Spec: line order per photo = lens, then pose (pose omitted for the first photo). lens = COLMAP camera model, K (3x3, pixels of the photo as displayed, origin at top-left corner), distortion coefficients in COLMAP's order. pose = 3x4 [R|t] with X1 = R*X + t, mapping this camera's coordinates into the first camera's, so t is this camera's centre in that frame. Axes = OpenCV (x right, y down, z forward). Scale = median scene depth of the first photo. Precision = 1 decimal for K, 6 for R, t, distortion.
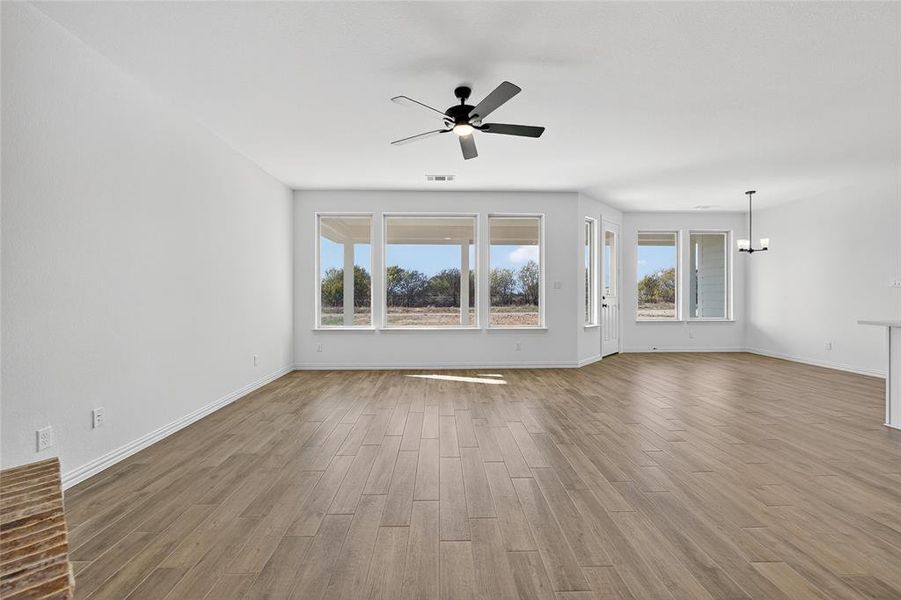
lens RADIAL K [[369.1, 0, 450.5], [0, 369.1, 300.0], [0, 0, 1]] dist [-0.001213, -0.000044]
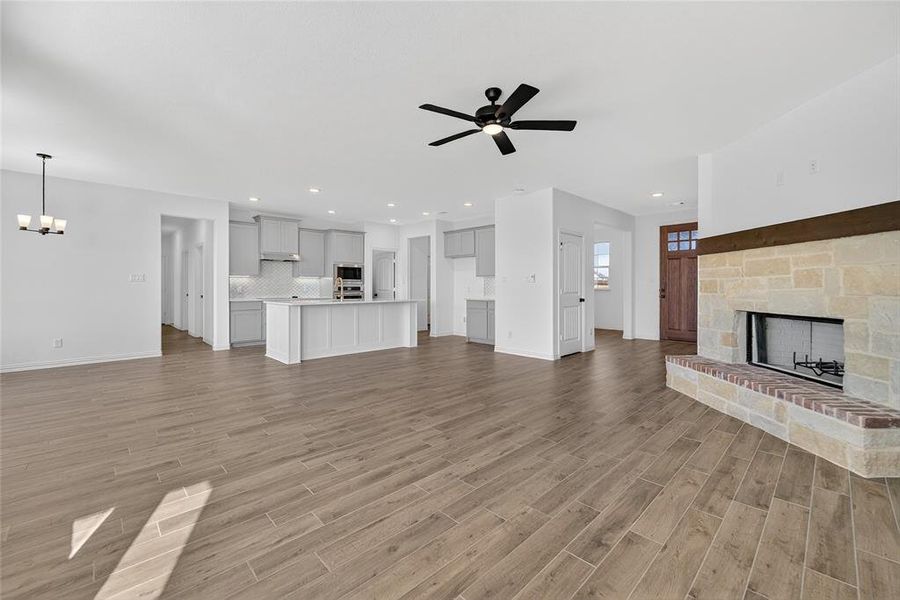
lens RADIAL K [[389.6, 0, 442.2], [0, 389.6, 286.2], [0, 0, 1]] dist [-0.000615, 0.000123]
pose [[-0.675826, -0.001727, 0.737059, -0.782509], [0.016595, 0.999708, 0.017558, -0.046073], [-0.736874, 0.024098, -0.675601, 2.133924]]
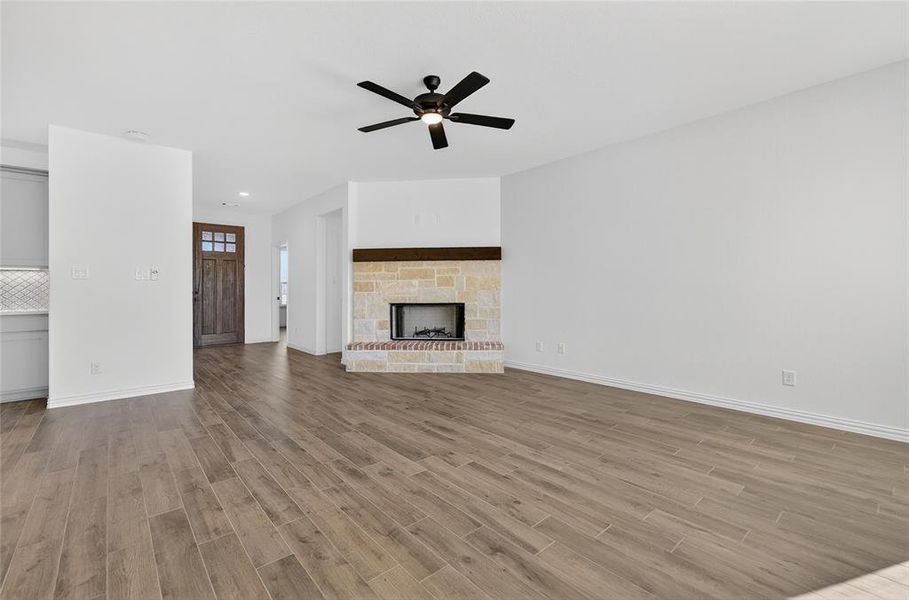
lens RADIAL K [[385.6, 0, 454.5], [0, 385.6, 300.0], [0, 0, 1]] dist [-0.000917, -0.000054]
pose [[-0.755911, 0.022765, -0.654278, 0.771323], [-0.009903, 0.998883, 0.046196, -0.025268], [0.654599, 0.041399, -0.754842, 2.105931]]
